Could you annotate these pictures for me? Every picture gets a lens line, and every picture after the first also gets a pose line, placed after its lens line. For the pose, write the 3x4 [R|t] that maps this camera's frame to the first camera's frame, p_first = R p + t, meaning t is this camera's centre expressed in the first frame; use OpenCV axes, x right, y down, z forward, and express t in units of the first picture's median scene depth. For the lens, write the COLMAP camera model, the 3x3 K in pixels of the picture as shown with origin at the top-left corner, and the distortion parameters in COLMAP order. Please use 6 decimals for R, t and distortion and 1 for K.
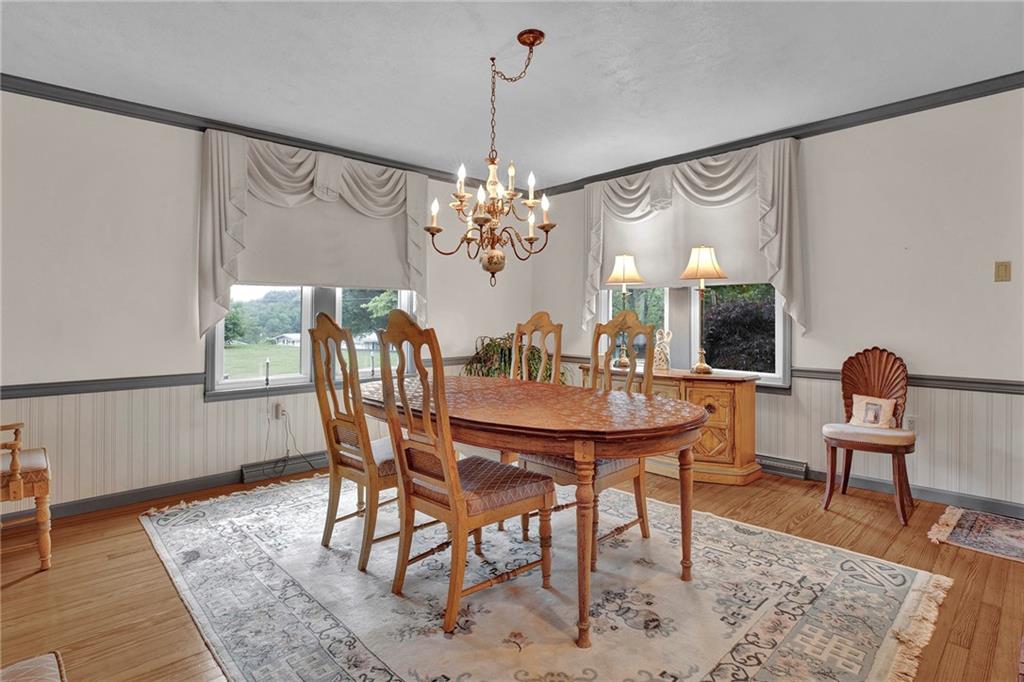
lens RADIAL K [[521.4, 0, 511.0], [0, 521.4, 312.3], [0, 0, 1]] dist [-0.041584, 0.000035]
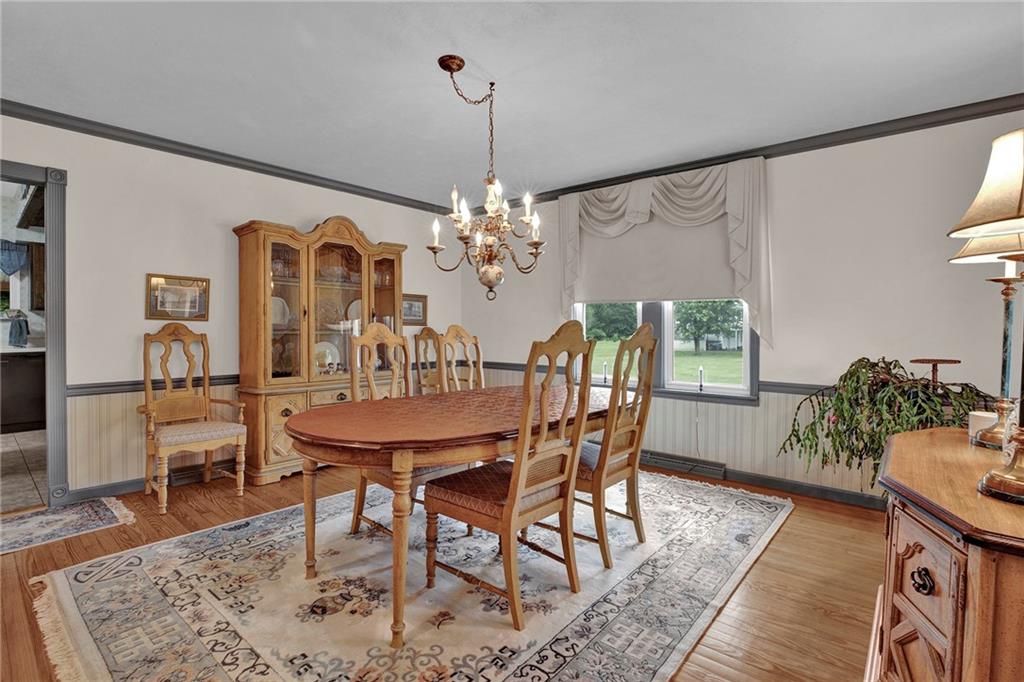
lens RADIAL K [[482.4, 0, 516.8], [0, 482.4, 331.8], [0, 0, 1]] dist [-0.027928, 0.001010]
pose [[0.119874, 0.013883, -0.992692, 0.712851], [-0.000214, 0.999903, 0.013958, 0.001975], [0.992789, -0.001461, 0.119865, 0.699716]]
